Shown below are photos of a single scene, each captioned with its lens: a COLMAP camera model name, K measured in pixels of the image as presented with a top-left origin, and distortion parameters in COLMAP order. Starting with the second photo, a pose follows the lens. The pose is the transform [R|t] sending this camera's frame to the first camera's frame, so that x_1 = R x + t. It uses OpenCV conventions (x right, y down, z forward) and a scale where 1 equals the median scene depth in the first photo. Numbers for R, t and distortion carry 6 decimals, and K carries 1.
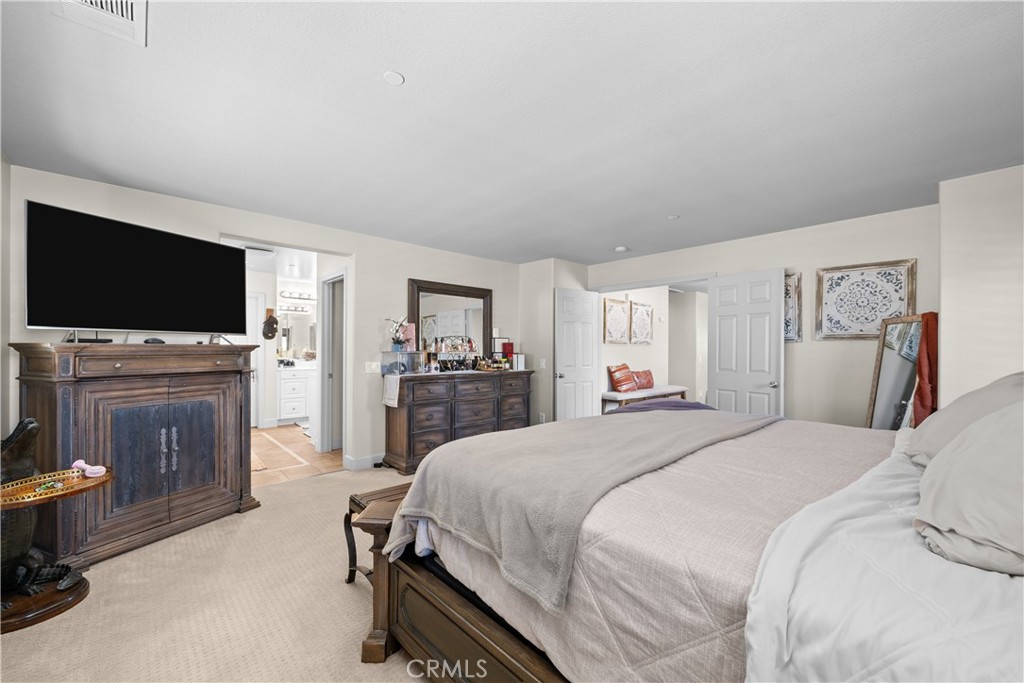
lens RADIAL K [[411.4, 0, 510.1], [0, 411.4, 342.3], [0, 0, 1]] dist [-0.000067, -0.000112]
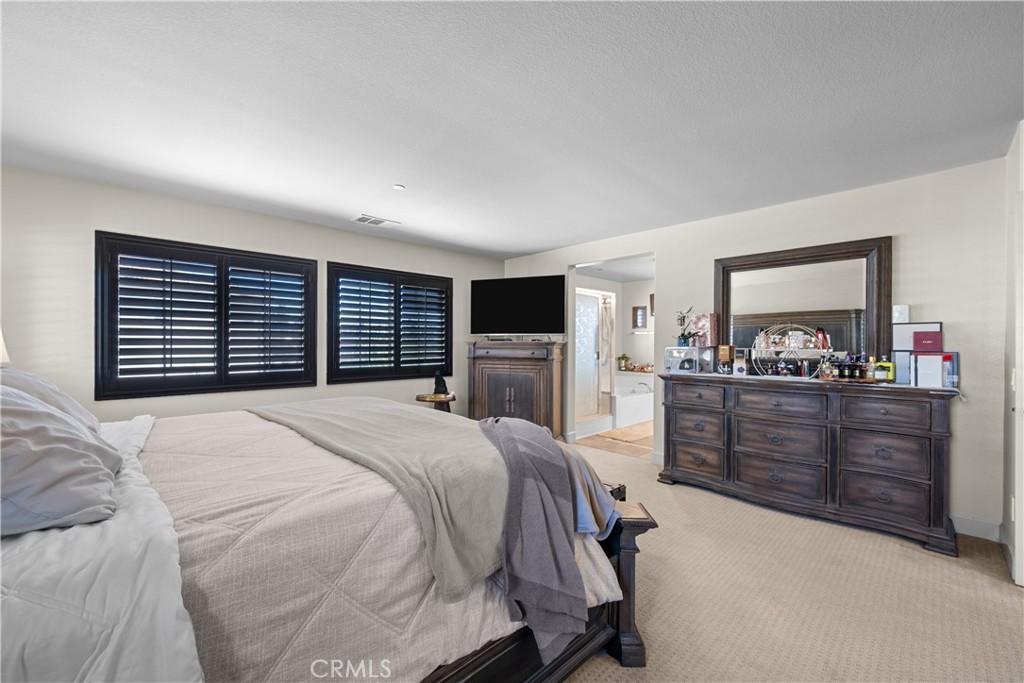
lens RADIAL K [[411.4, 0, 510.1], [0, 411.4, 342.3], [0, 0, 1]] dist [-0.000067, -0.000112]
pose [[0.026966, -0.004468, -0.999626, 0.605597], [0.015446, 0.999872, -0.004052, 0.010192], [0.999517, -0.015331, 0.027031, 0.593305]]
